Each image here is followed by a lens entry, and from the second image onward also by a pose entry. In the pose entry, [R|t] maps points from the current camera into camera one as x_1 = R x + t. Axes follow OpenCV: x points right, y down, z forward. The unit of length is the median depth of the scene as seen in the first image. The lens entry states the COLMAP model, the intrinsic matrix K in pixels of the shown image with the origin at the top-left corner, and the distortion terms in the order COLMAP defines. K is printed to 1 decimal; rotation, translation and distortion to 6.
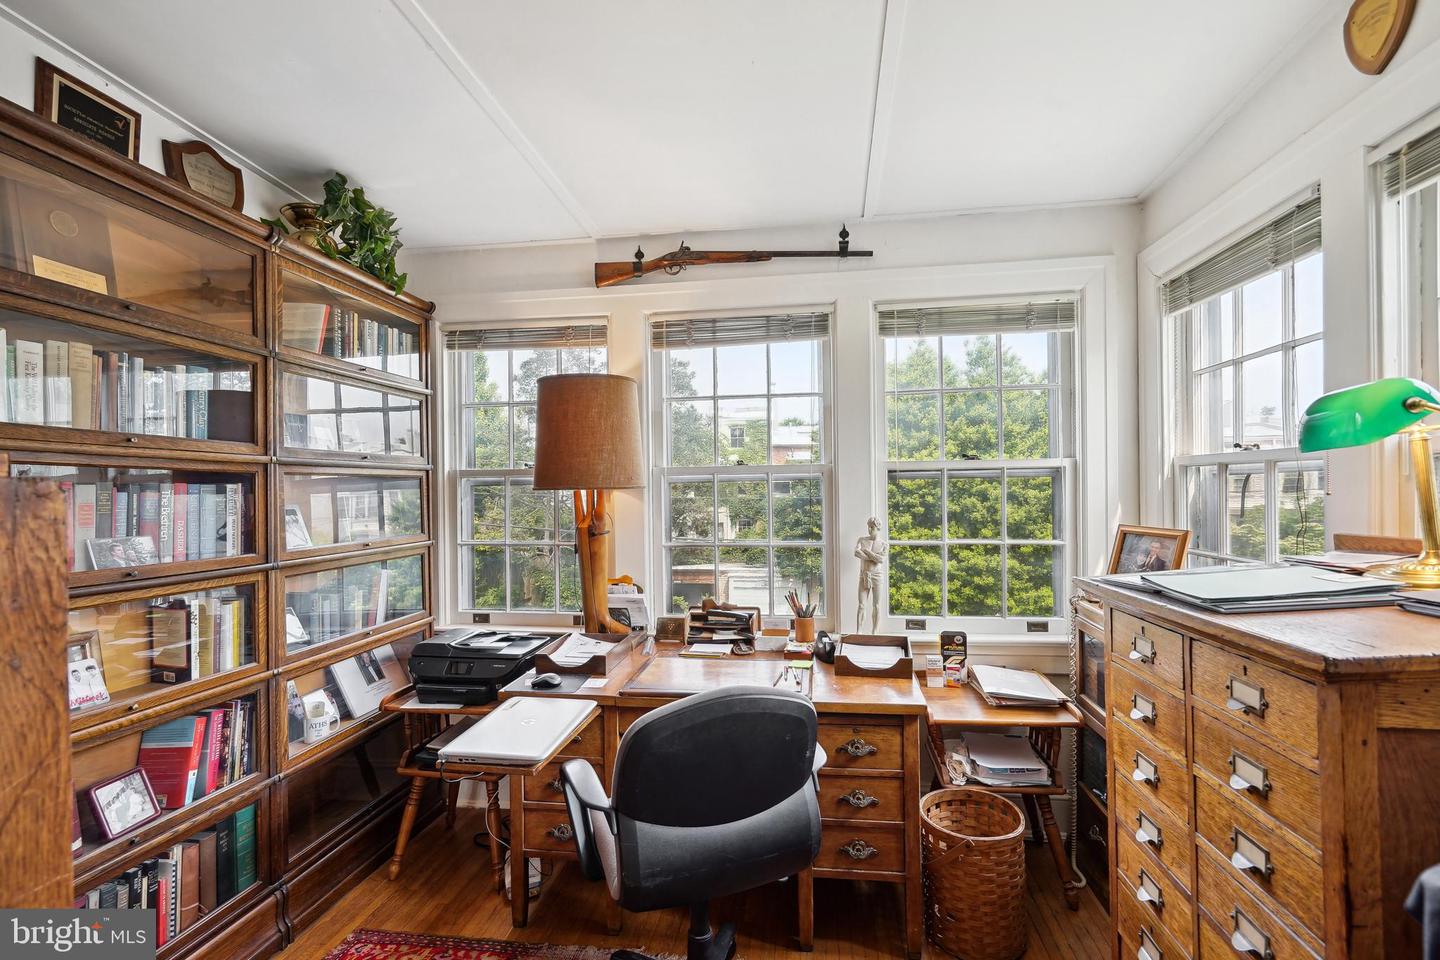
lens RADIAL K [[660.1, 0, 720.4], [0, 660.1, 492.4], [0, 0, 1]] dist [-0.008466, 0.000055]
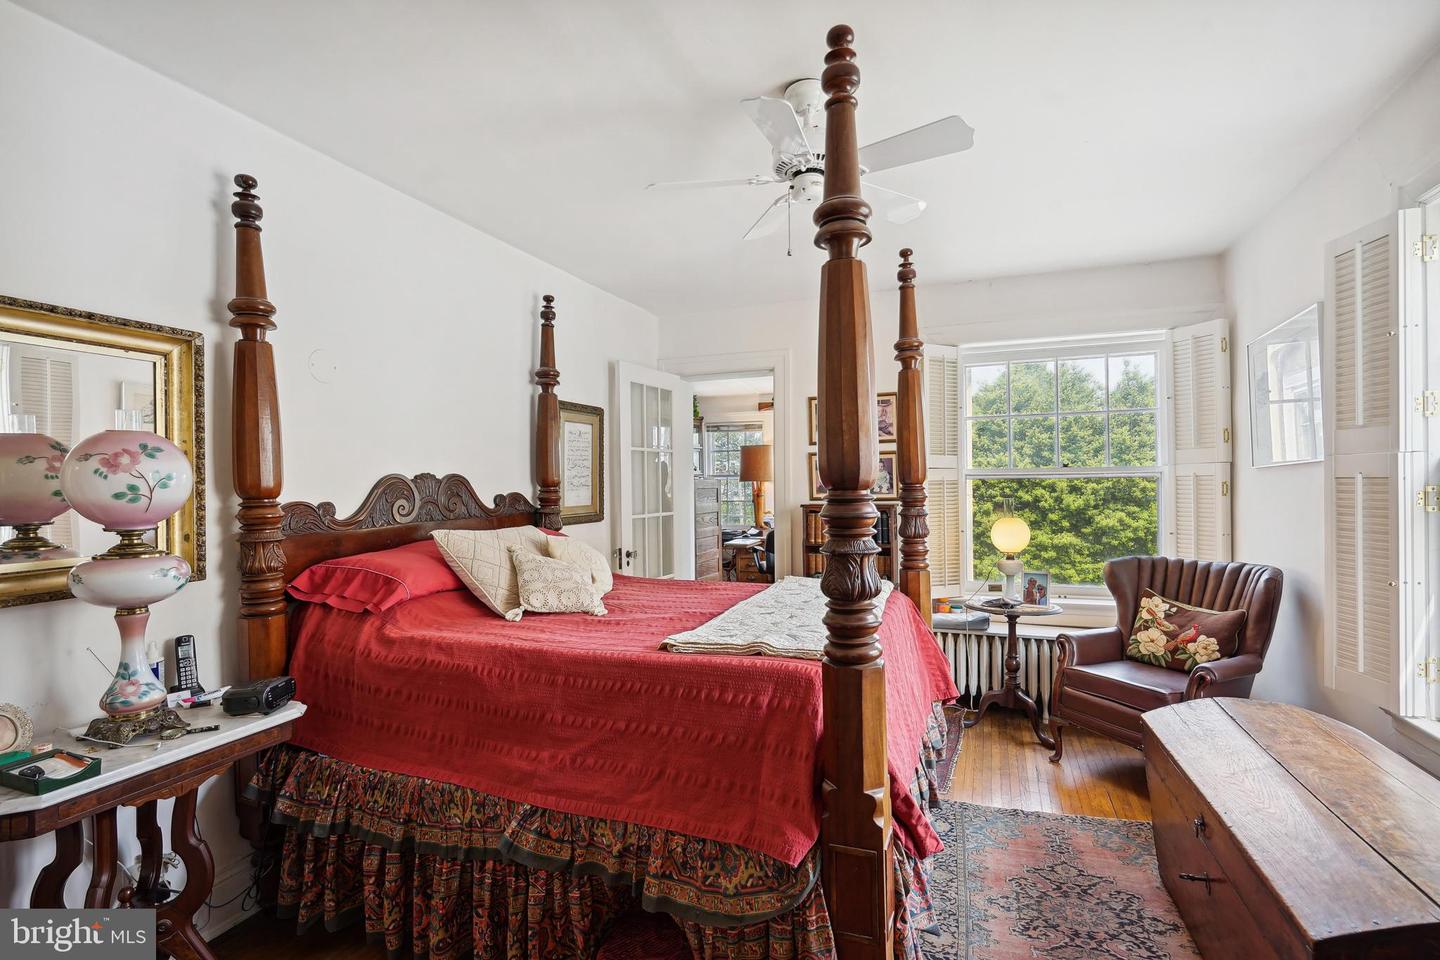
lens RADIAL K [[660.1, 0, 722.2], [0, 660.1, 490.2], [0, 0, 1]] dist [-0.008466, 0.000055]
pose [[0.975621, 0.001367, -0.219456, 0.060013], [-0.000757, 0.999996, 0.002868, 0.005723], [0.219459, -0.002632, 0.975618, -0.385454]]
